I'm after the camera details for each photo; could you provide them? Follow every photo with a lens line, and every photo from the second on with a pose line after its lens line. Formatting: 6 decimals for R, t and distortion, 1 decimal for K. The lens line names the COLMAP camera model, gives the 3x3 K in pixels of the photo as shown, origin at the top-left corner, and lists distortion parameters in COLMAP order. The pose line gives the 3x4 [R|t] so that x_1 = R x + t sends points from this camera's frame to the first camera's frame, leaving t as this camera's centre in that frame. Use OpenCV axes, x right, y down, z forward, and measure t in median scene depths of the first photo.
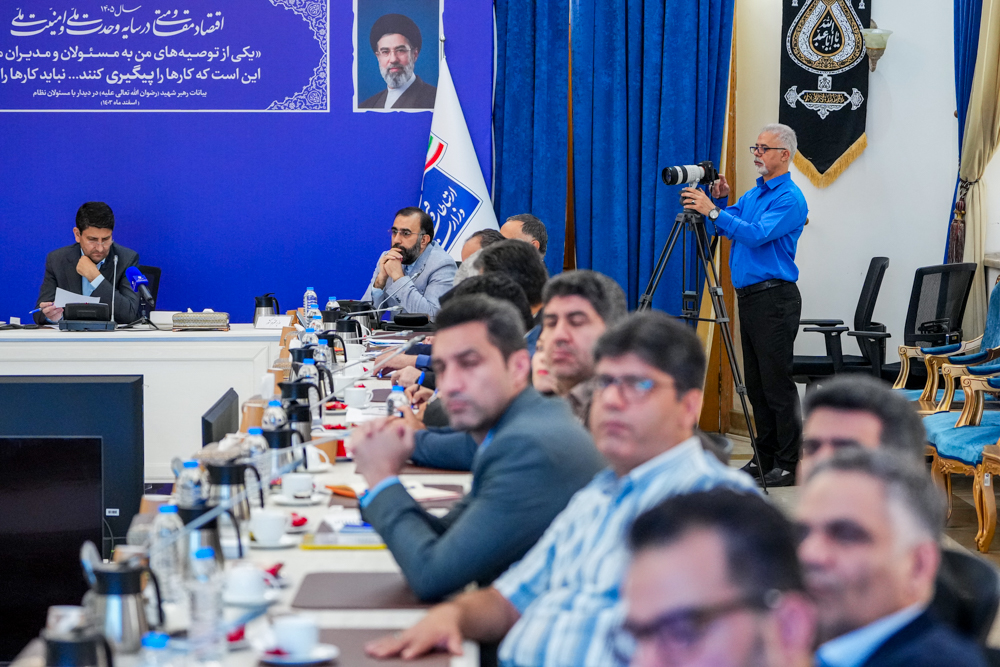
lens RADIAL K [[3027.2, 0, 500.0], [0, 3027.2, 333.5], [0, 0, 1]] dist [0.033491, -0.226798]
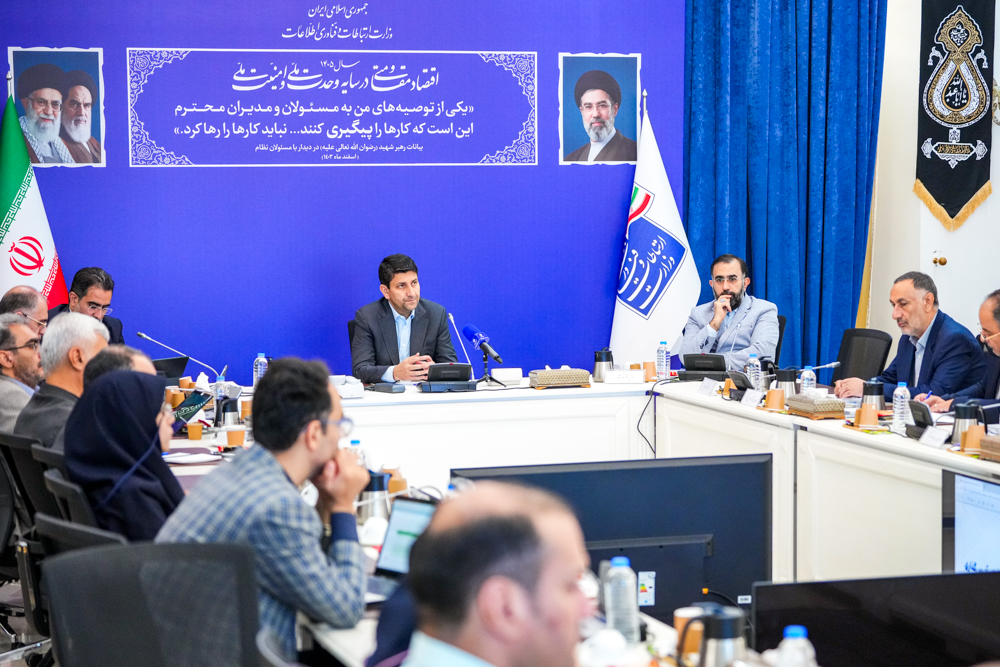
lens RADIAL K [[2336.4, 0, 557.7], [0, 2336.4, 369.4], [0, 0, 1]] dist [0.024962, -0.198168]
pose [[0.959667, -0.030232, 0.279509, -0.276295], [0.023955, 0.999379, 0.025847, -0.023650], [-0.280117, -0.018109, 0.959795, 0.228067]]
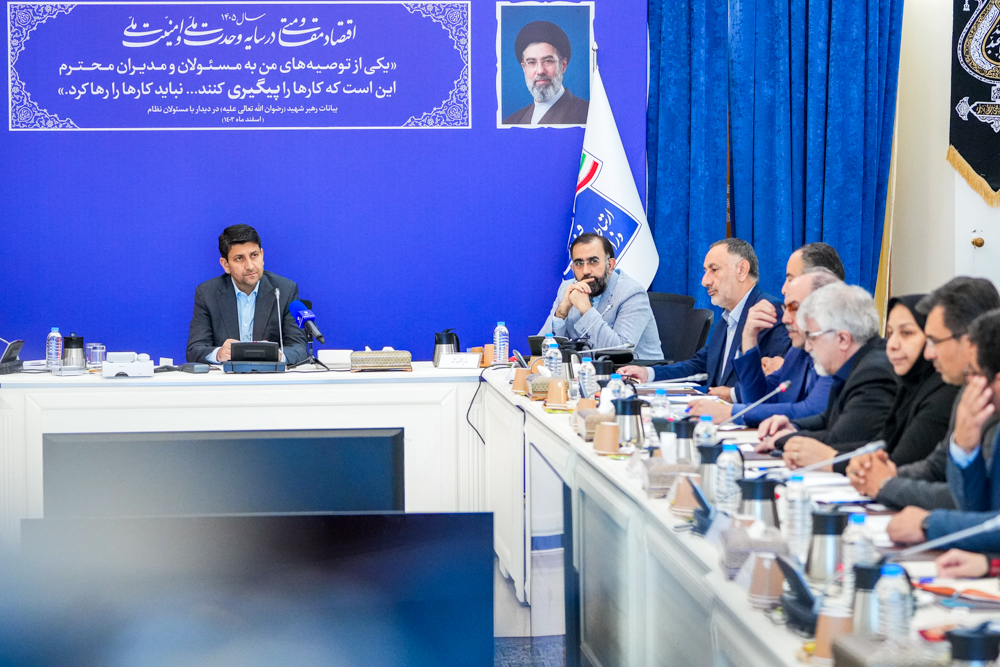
lens RADIAL K [[3027.2, 0, 500.0], [0, 3027.2, 333.5], [0, 0, 1]] dist [0.033491, -0.226798]
pose [[0.998419, -0.010036, 0.055305, -0.099184], [0.010286, 0.999938, -0.004233, -0.007005], [-0.055259, 0.004795, 0.998461, 0.083572]]
